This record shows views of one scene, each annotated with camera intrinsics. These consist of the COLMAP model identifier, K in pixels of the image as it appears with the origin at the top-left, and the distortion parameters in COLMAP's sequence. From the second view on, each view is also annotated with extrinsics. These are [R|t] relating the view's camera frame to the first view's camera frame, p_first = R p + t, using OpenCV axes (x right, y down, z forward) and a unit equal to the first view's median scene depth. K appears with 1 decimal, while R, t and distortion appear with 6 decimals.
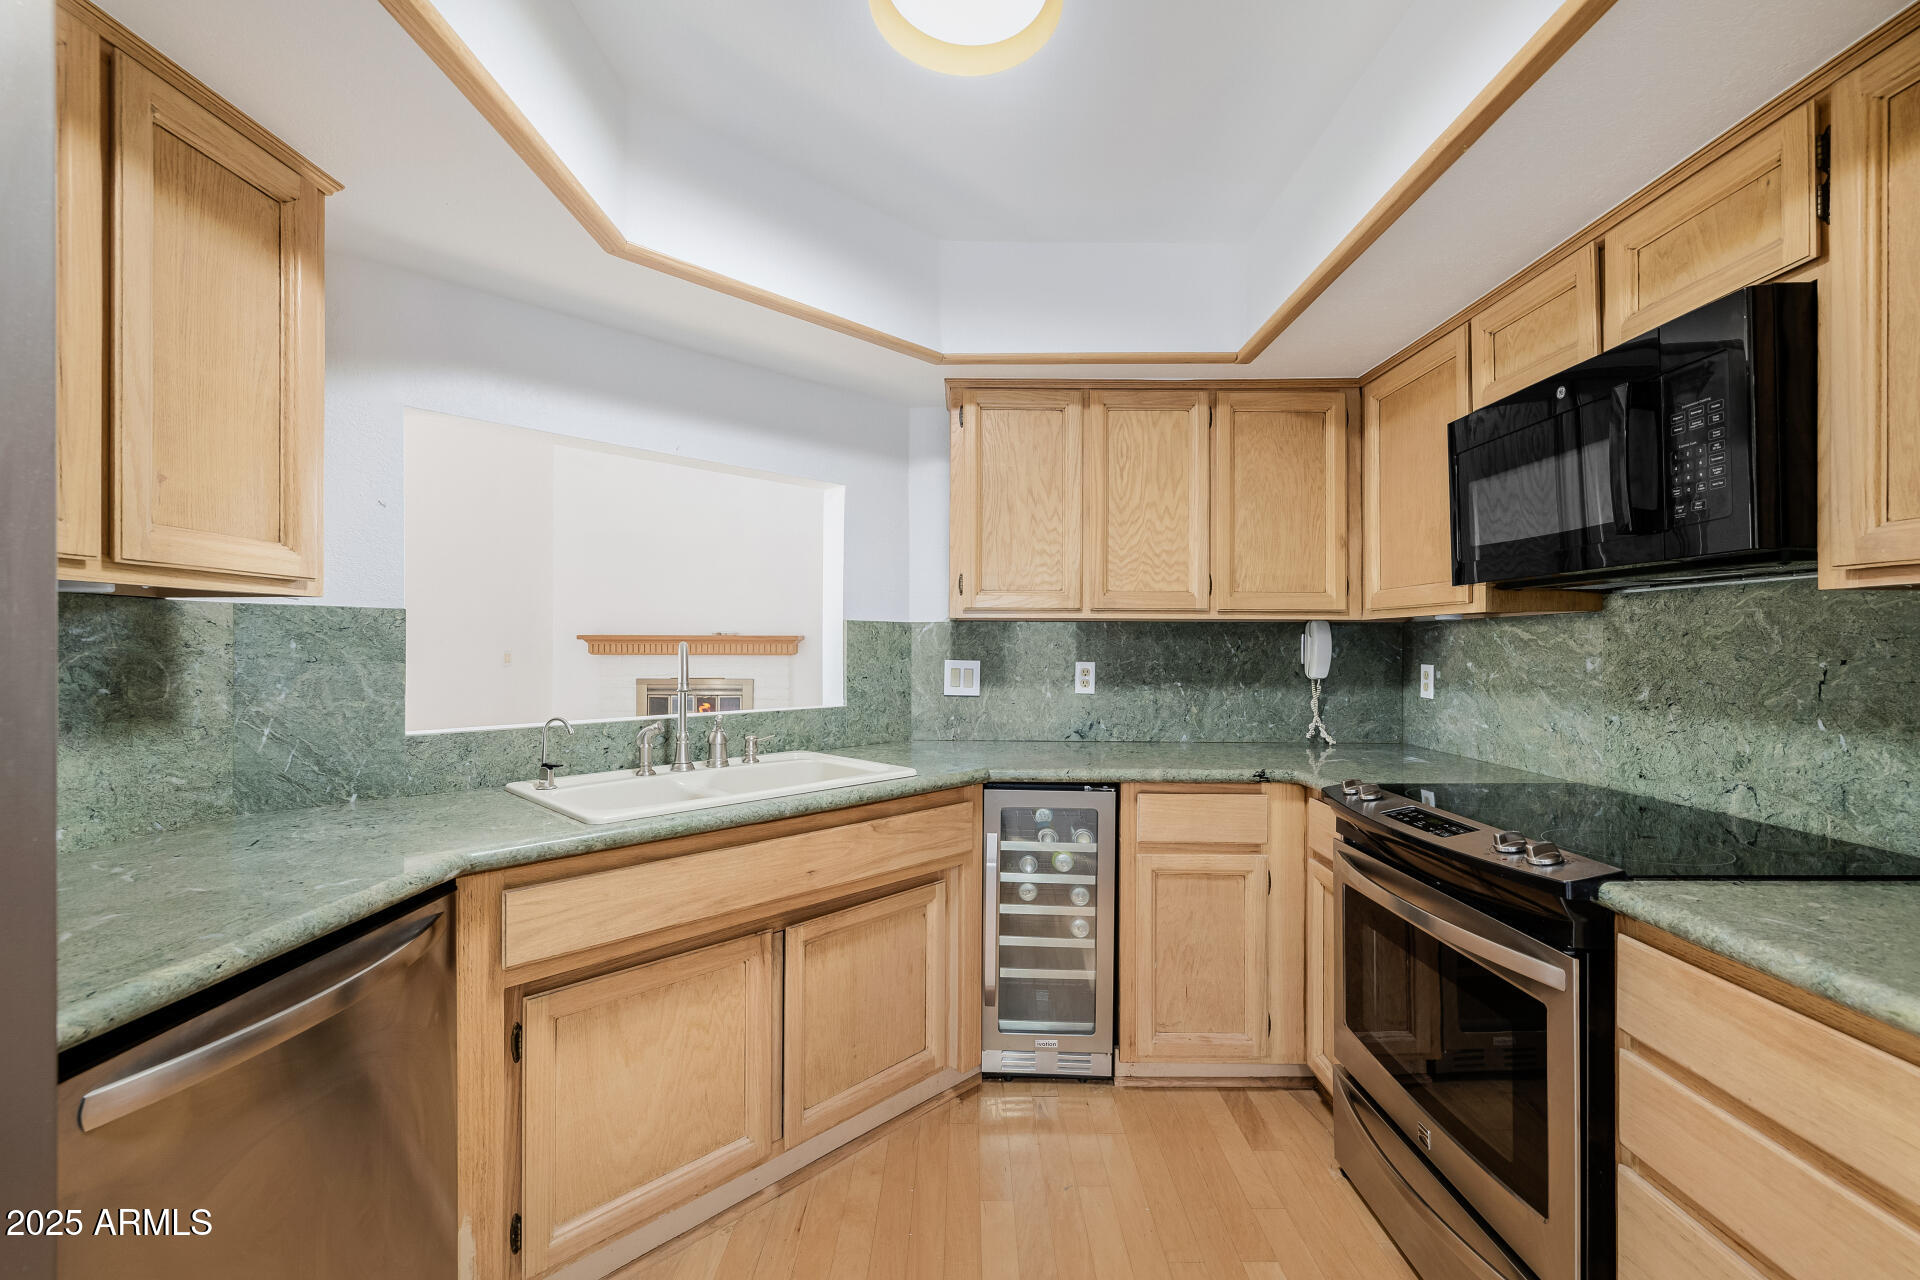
lens RADIAL K [[800.3, 0, 959.2], [0, 800.3, 642.5], [0, 0, 1]] dist [0.001084, 0.000185]
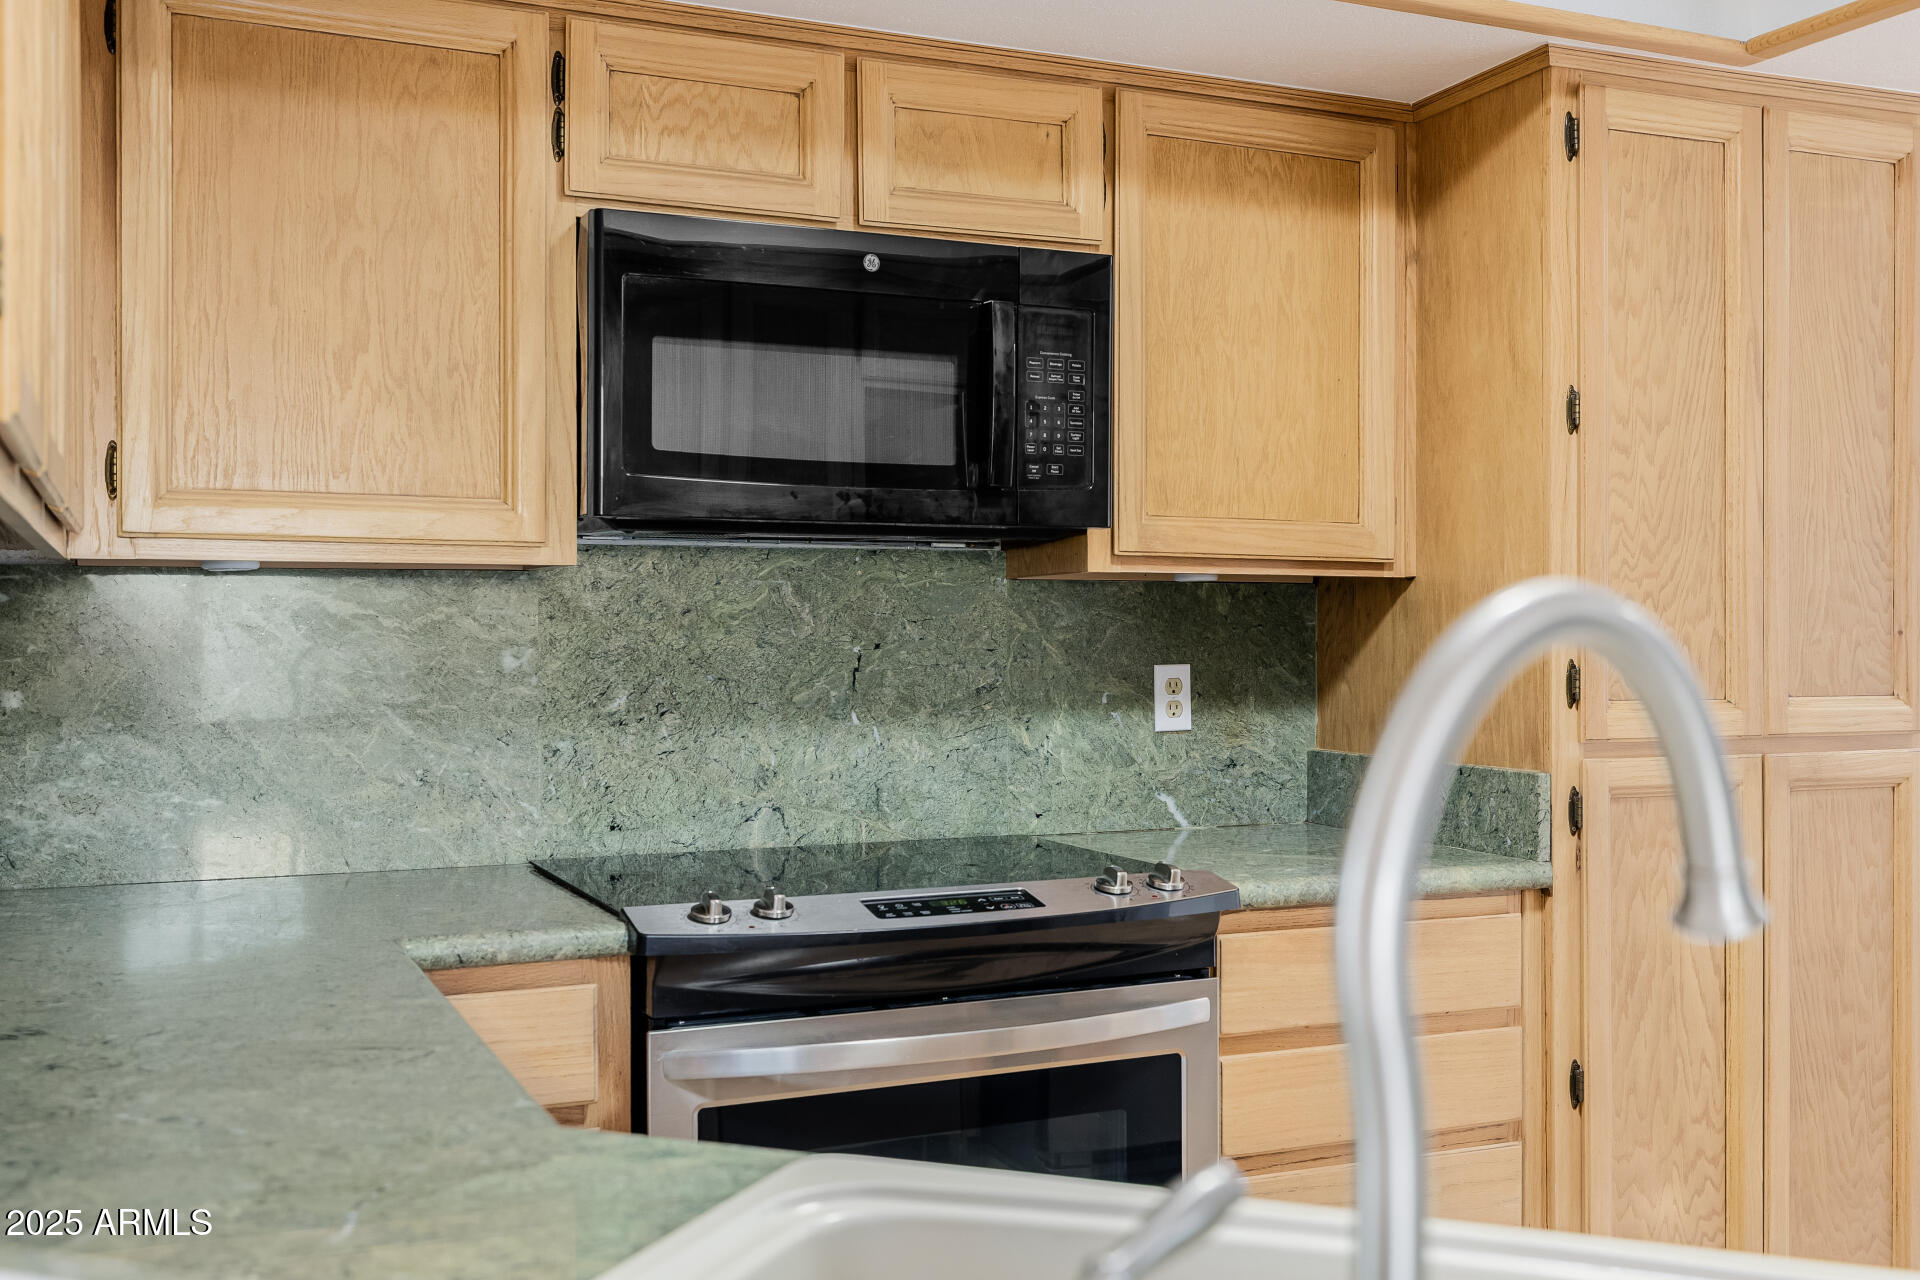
lens RADIAL K [[1865.0, 0, 961.4], [0, 1865.0, 640.9], [0, 0, 1]] dist [-0.006807, 0.000000]
pose [[-0.409149, -0.002411, 0.912464, -0.766904], [-0.001577, 0.999997, 0.001935, 0.013205], [-0.912466, -0.000647, -0.409152, 1.601771]]
